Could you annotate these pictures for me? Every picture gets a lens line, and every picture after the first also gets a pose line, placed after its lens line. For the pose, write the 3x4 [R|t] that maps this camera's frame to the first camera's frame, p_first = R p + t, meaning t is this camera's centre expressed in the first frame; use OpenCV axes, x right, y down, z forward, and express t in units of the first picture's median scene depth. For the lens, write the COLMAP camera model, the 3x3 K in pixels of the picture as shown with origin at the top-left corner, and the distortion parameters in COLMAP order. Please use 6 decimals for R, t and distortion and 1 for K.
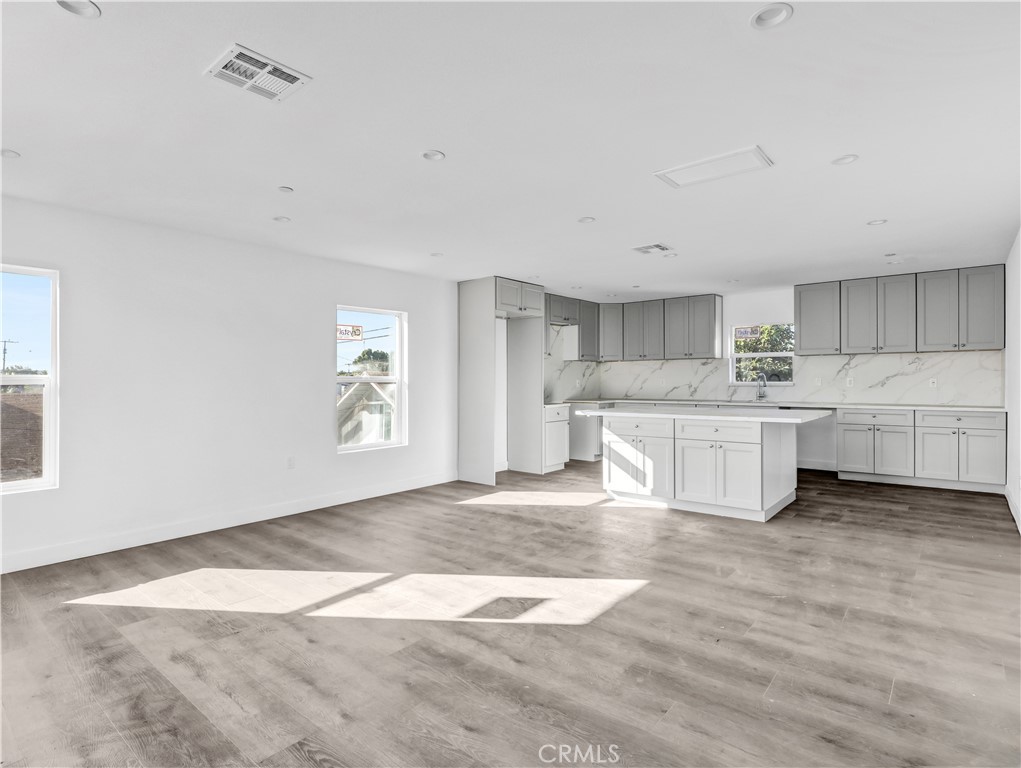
lens RADIAL K [[543.4, 0, 518.3], [0, 543.4, 387.1], [0, 0, 1]] dist [-0.007146, -0.000052]
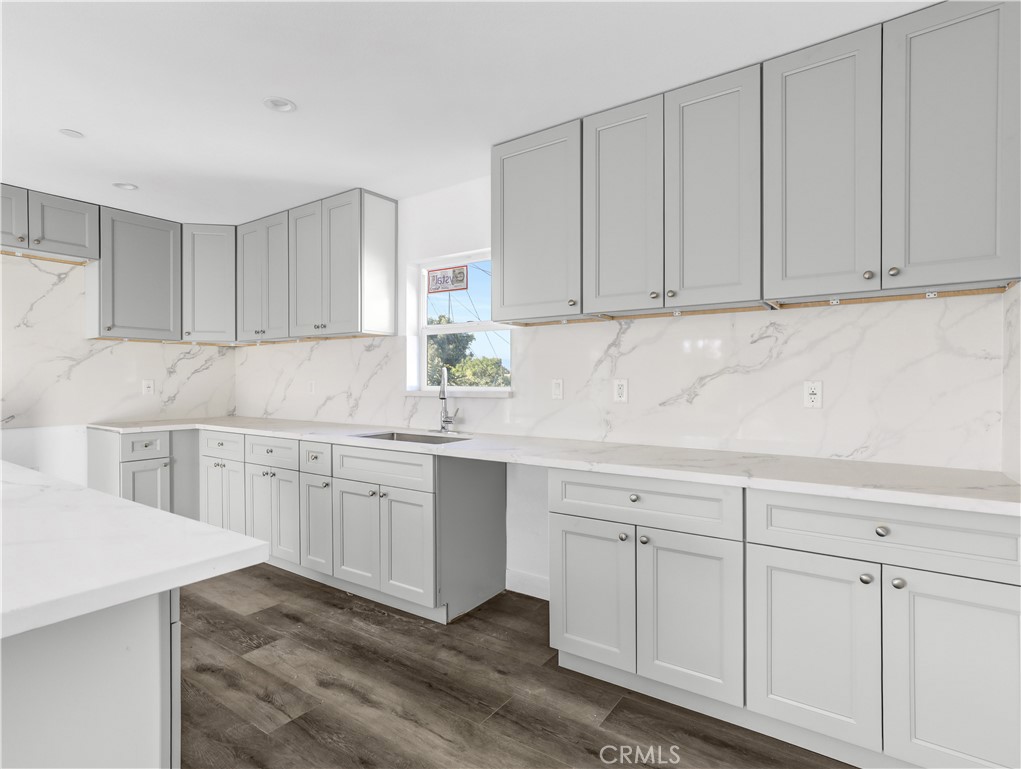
lens RADIAL K [[543.4, 0, 513.5], [0, 543.4, 377.7], [0, 0, 1]] dist [-0.007146, -0.000052]
pose [[0.997447, 0.005011, 0.071235, 0.666650], [-0.003792, 0.999844, -0.017233, -0.014802], [-0.071310, 0.016919, 0.997311, 0.808801]]
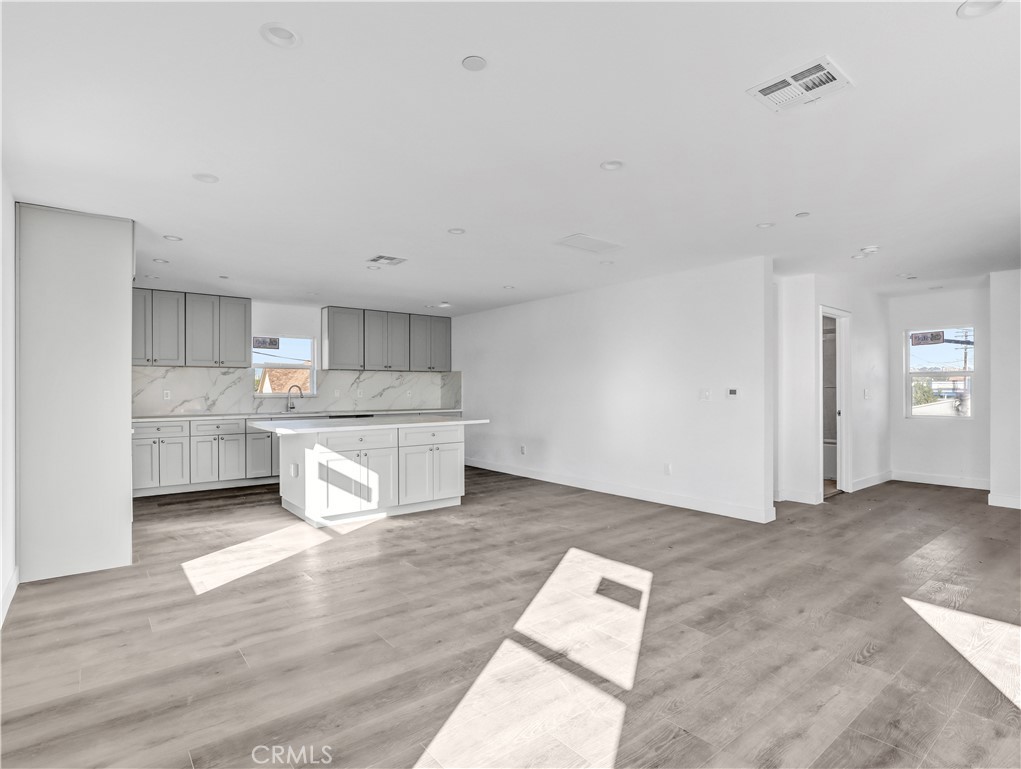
lens RADIAL K [[543.4, 0, 515.9], [0, 543.4, 385.1], [0, 0, 1]] dist [-0.007146, -0.000052]
pose [[0.192482, 0.012553, 0.981220, -0.671957], [0.012751, 0.999802, -0.015292, -0.005941], [-0.981218, 0.015455, 0.192284, 0.558057]]
